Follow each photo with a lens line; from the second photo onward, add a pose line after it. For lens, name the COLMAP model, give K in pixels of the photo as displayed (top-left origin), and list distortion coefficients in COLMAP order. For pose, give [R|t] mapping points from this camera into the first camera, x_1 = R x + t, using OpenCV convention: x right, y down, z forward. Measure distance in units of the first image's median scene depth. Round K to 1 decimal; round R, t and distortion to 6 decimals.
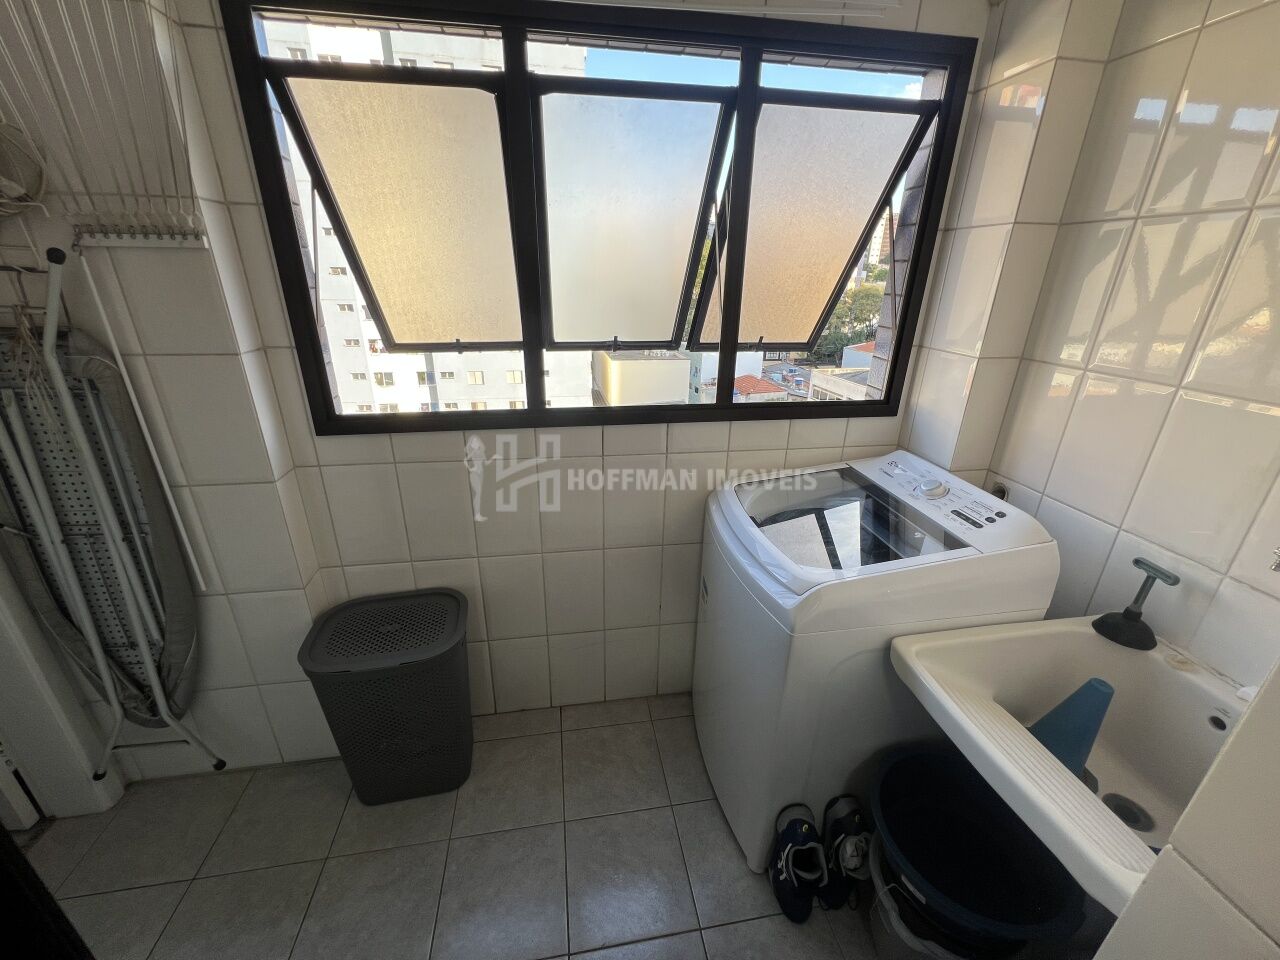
lens RADIAL K [[514.5, 0, 641.7], [0, 514.5, 482.3], [0, 0, 1]] dist [0.003454, 0.000231]
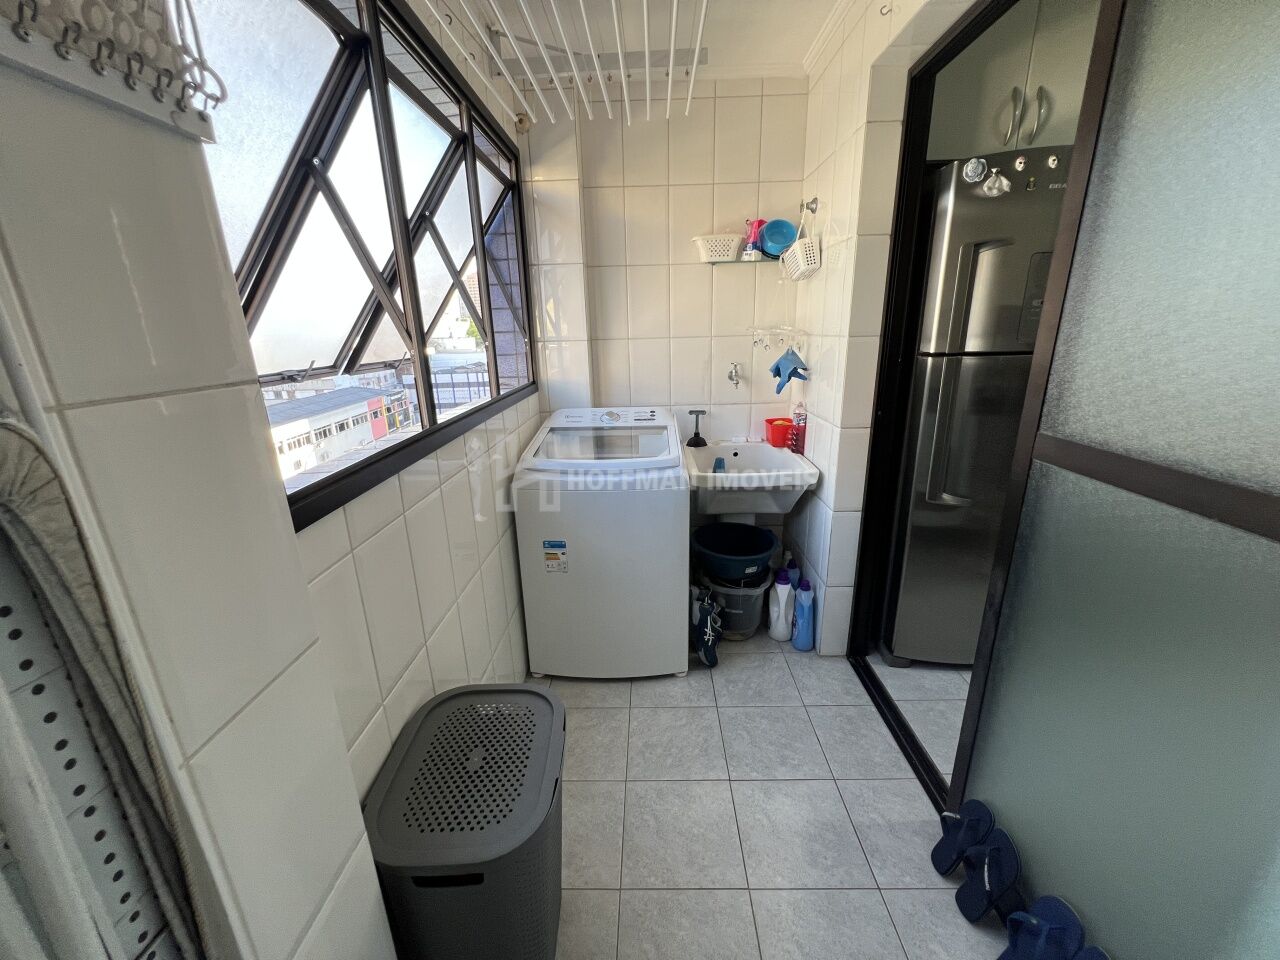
lens RADIAL K [[514.5, 0, 641.7], [0, 514.5, 482.3], [0, 0, 1]] dist [0.003454, 0.000231]
pose [[0.183770, -0.309538, 0.932960, -1.222906], [0.398447, 0.891110, 0.217168, -0.141887], [-0.898592, 0.331827, 0.287093, 0.591655]]
